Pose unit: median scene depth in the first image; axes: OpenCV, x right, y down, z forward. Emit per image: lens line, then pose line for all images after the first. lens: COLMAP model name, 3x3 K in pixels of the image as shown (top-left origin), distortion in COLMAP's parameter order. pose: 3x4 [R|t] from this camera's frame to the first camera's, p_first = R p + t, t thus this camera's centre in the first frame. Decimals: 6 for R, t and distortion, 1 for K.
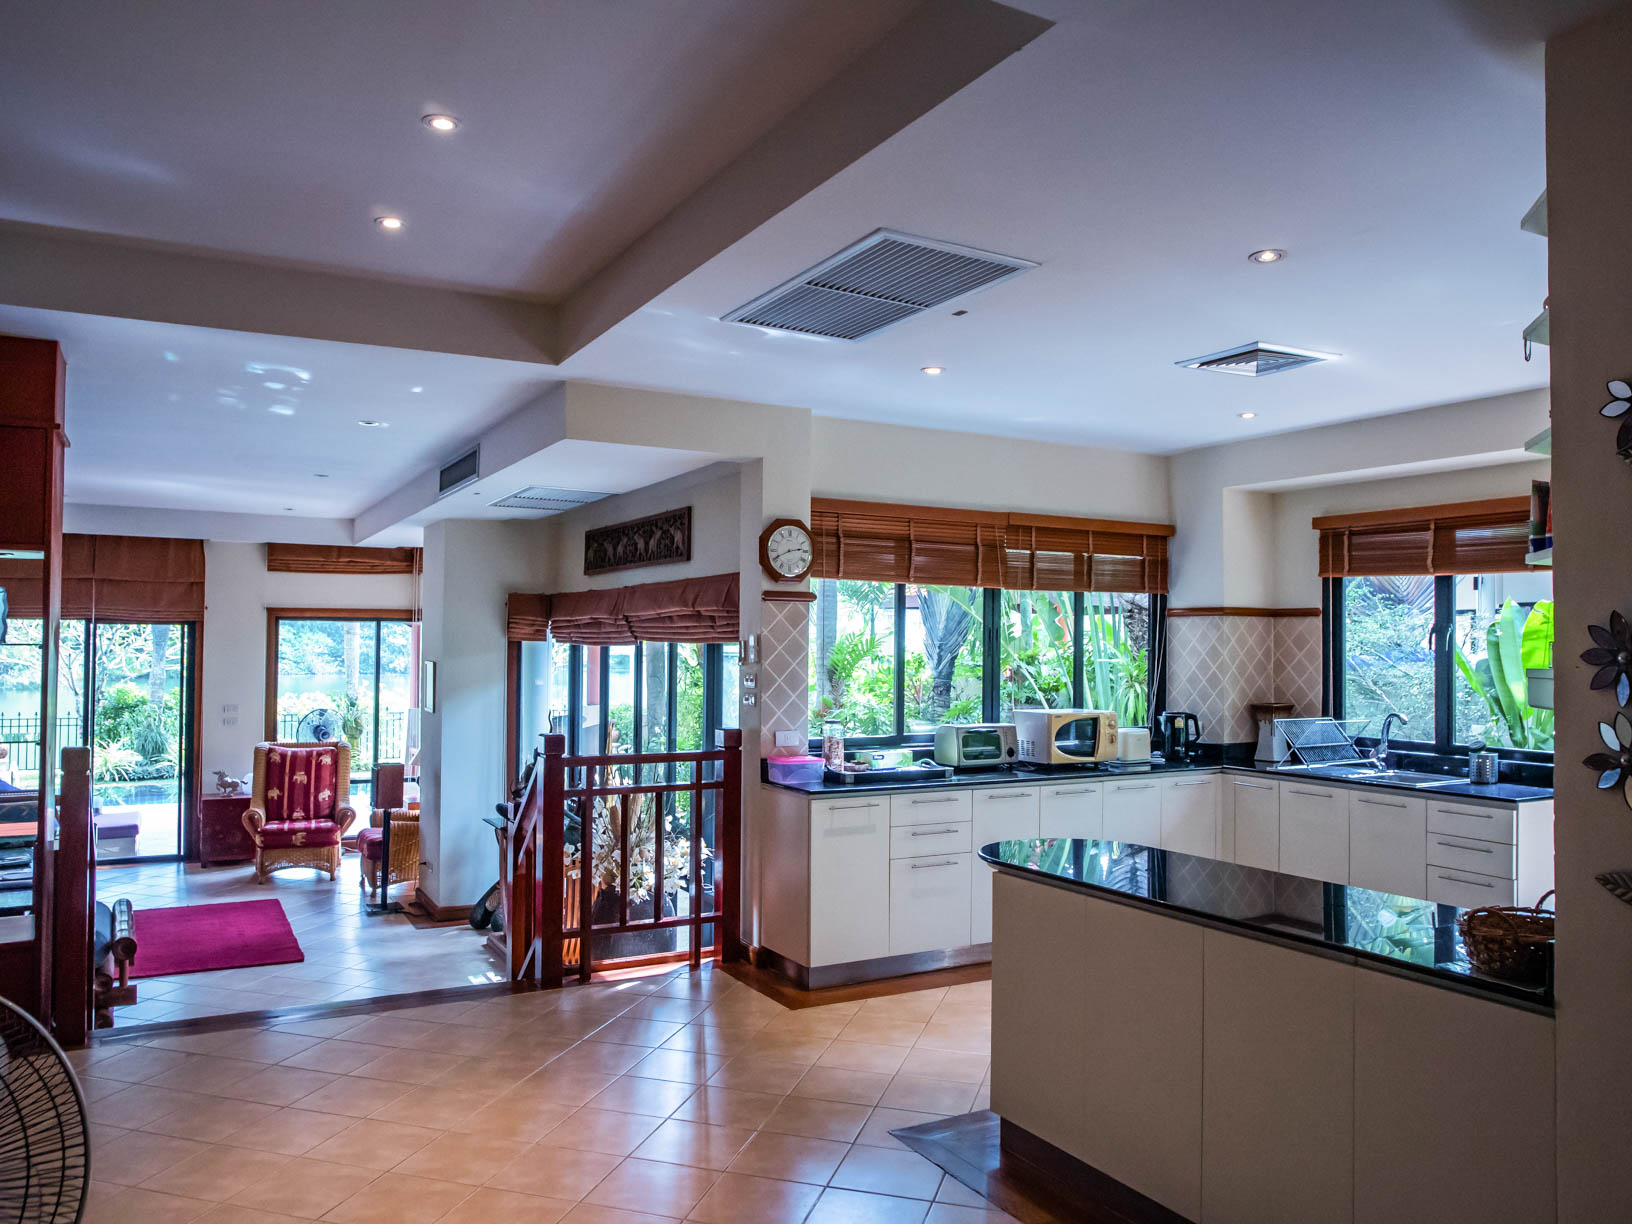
lens RADIAL K [[1195.4, 0, 815.3], [0, 1195.4, 607.6], [0, 0, 1]] dist [-0.056541, 0.001454]
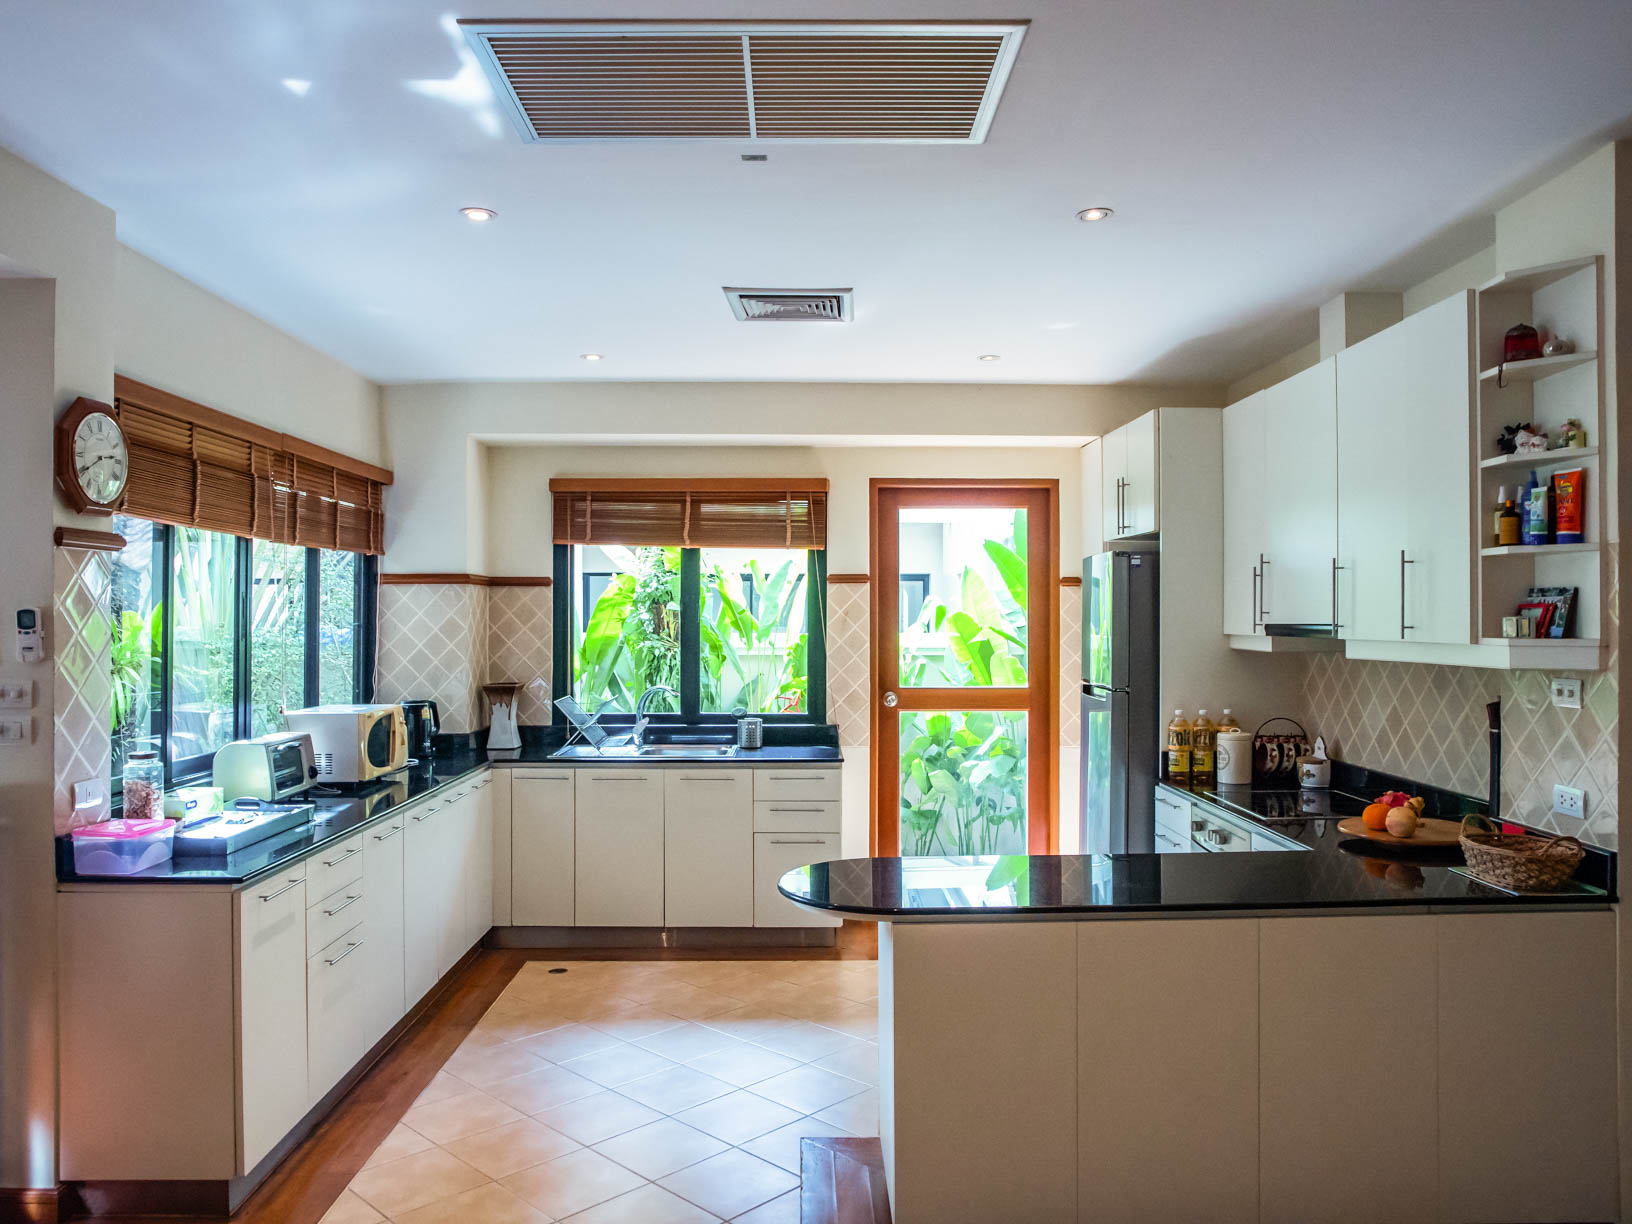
lens RADIAL K [[1195.4, 0, 815.3], [0, 1195.4, 607.6], [0, 0, 1]] dist [-0.056541, 0.001454]
pose [[0.473188, -0.002017, 0.880959, -0.294455], [-0.022437, 0.999645, 0.014341, 0.006033], [-0.880676, -0.026553, 0.472975, 0.379955]]
